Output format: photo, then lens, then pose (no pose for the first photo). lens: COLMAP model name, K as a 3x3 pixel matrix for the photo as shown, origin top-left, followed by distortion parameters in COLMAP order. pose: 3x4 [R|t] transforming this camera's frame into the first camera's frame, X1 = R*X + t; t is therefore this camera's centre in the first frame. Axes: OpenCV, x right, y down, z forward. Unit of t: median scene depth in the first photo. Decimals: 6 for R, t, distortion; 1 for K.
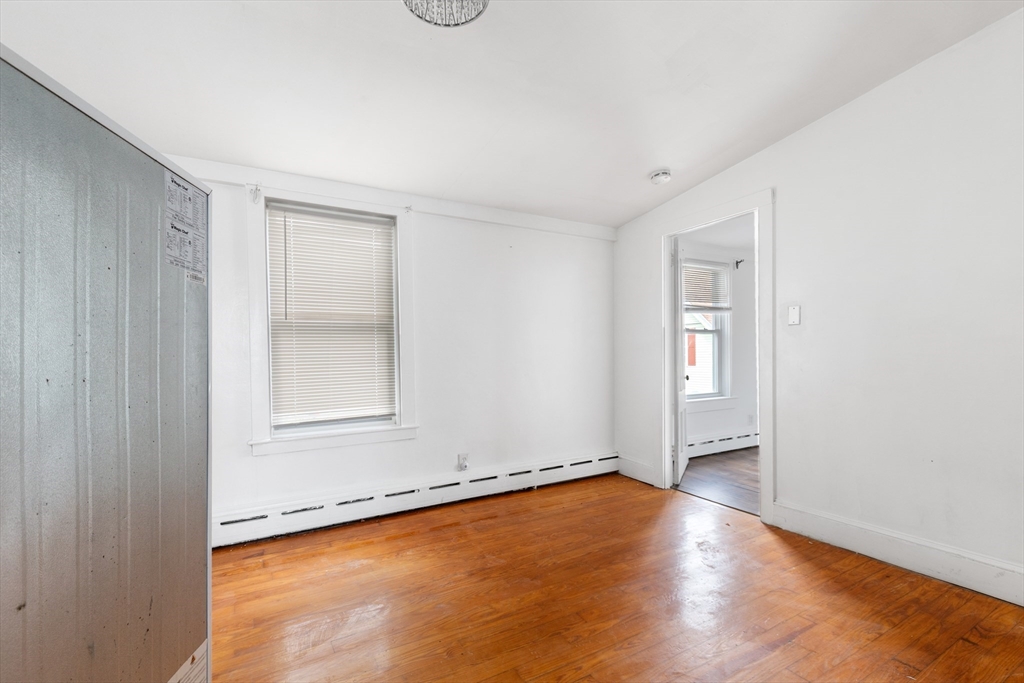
lens RADIAL K [[468.5, 0, 528.1], [0, 468.5, 351.0], [0, 0, 1]] dist [0.014425, -0.001537]
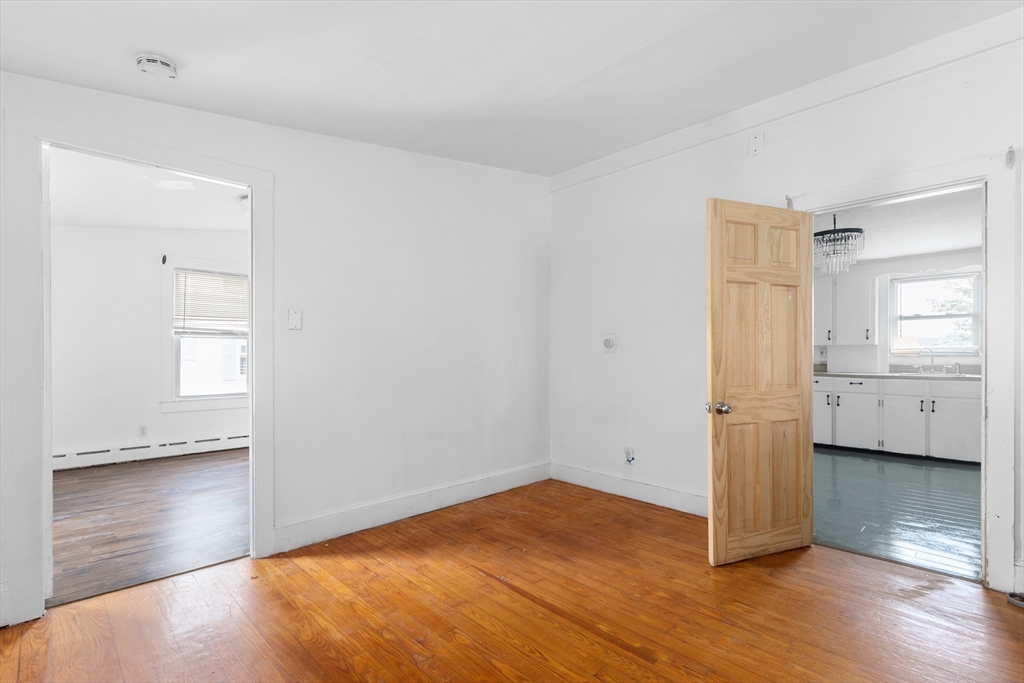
lens RADIAL K [[468.5, 0, 517.4], [0, 468.5, 350.1], [0, 0, 1]] dist [0.014425, -0.001537]
pose [[-0.229338, 0.020478, 0.973131, -0.578595], [-0.006217, 0.999727, -0.022503, 0.005774], [-0.973327, -0.011211, -0.229148, 0.974601]]
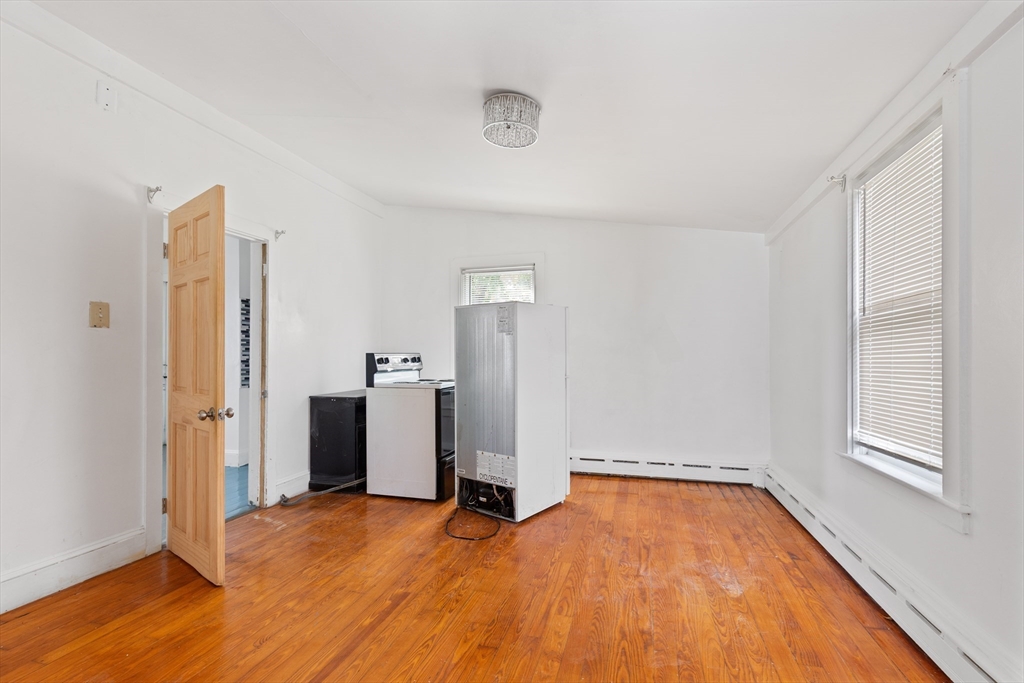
lens RADIAL K [[468.5, 0, 524.4], [0, 468.5, 357.5], [0, 0, 1]] dist [0.014425, -0.001537]
pose [[-0.718643, 0.010383, -0.695301, 0.592423], [0.012355, 0.999921, 0.002162, -0.005414], [0.695269, -0.007037, -0.718715, 1.453098]]
